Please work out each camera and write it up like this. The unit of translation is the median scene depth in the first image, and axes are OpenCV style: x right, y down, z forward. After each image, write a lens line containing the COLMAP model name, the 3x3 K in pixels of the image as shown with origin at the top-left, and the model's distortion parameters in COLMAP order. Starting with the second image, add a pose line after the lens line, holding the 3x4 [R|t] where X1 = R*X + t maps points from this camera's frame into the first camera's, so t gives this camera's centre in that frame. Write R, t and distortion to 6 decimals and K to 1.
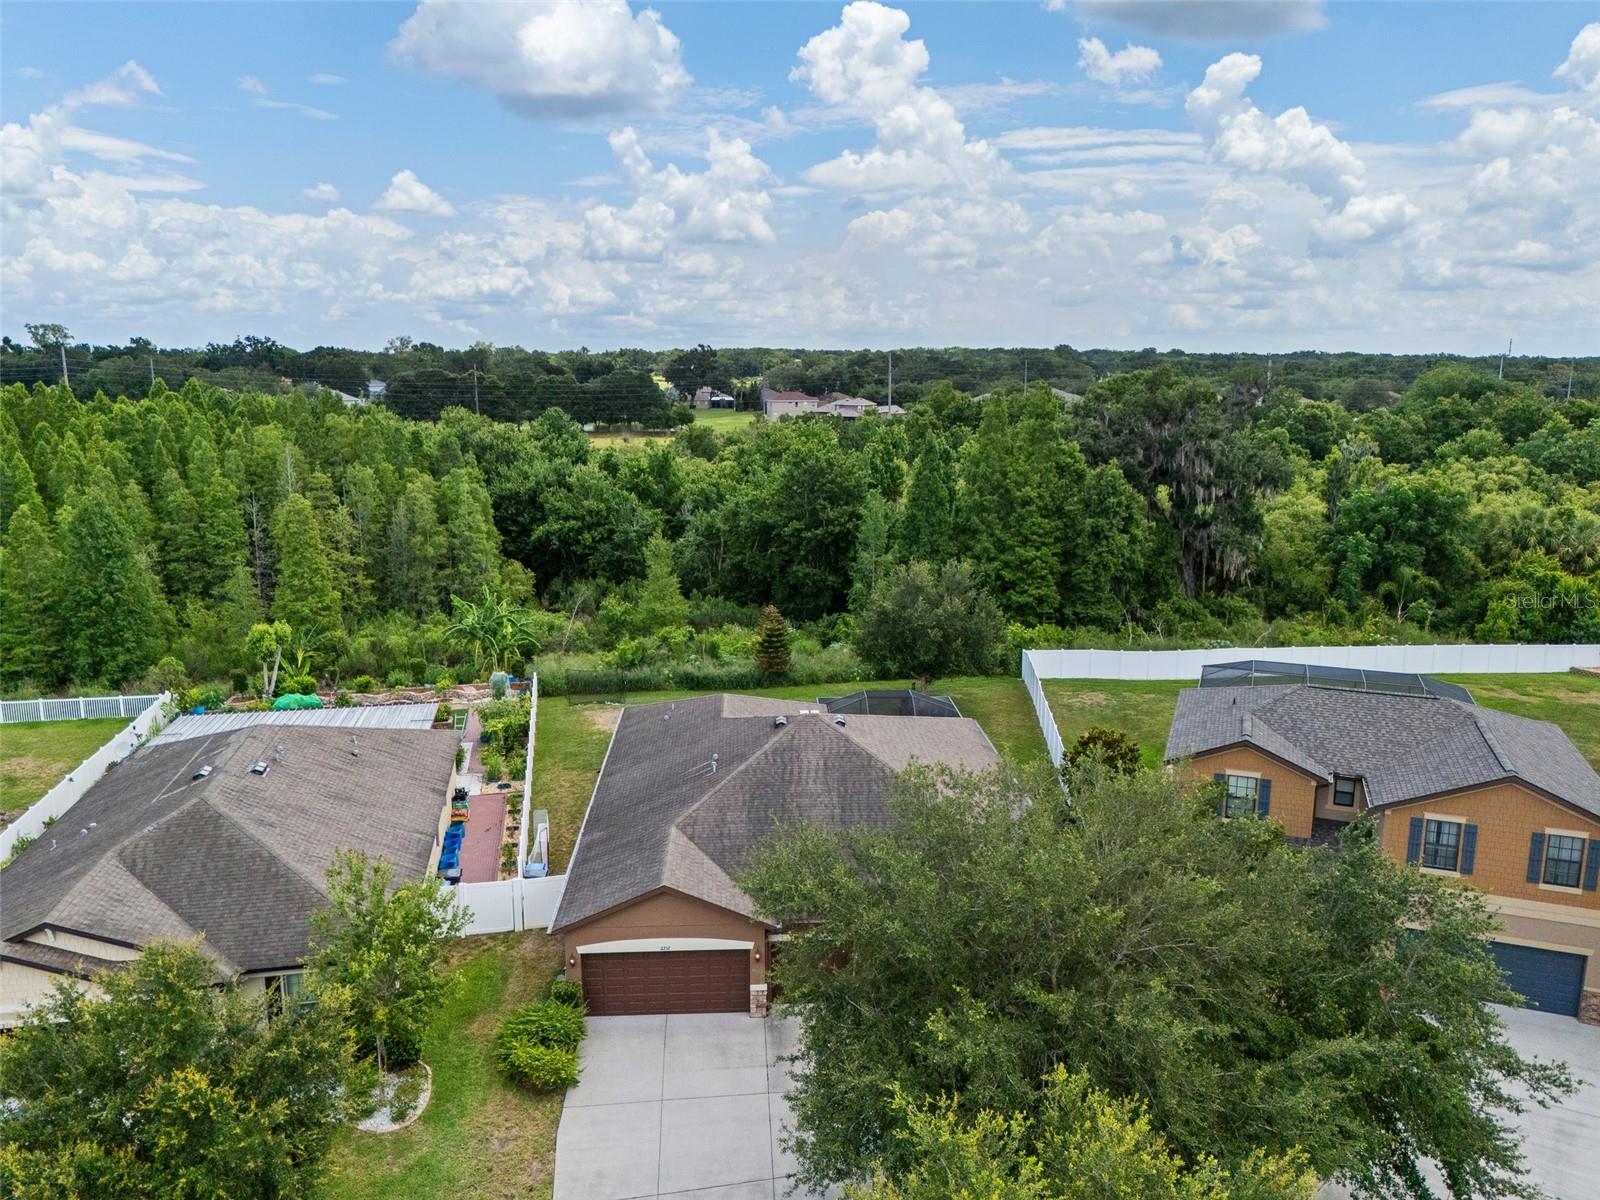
lens RADIAL K [[1174.0, 0, 811.2], [0, 1174.0, 596.5], [0, 0, 1]] dist [0.064973, -0.051891]
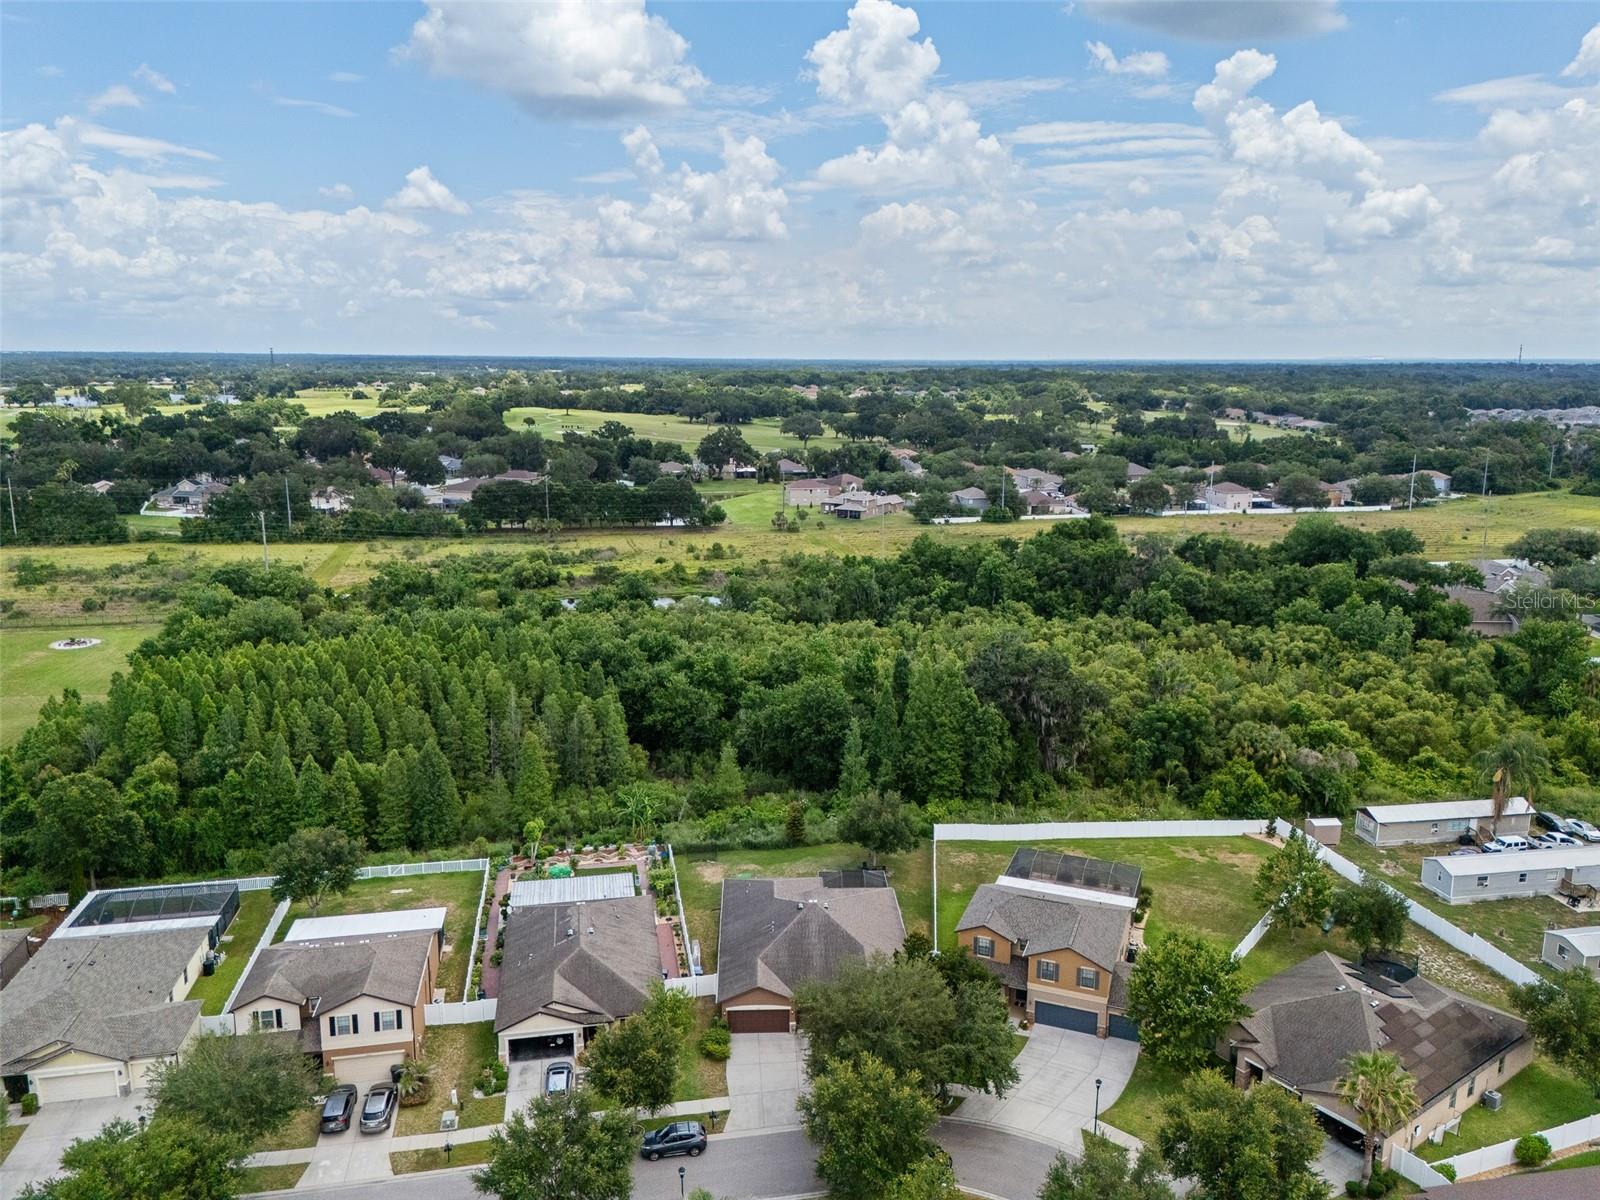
lens RADIAL K [[1174.0, 0, 803.2], [0, 1174.0, 601.5], [0, 0, 1]] dist [0.064973, -0.051891]
pose [[0.999813, 0.000377, -0.019329, 0.007496], [-0.000204, 0.999960, 0.008943, -0.160822], [0.019331, -0.008937, 0.999773, -0.414662]]
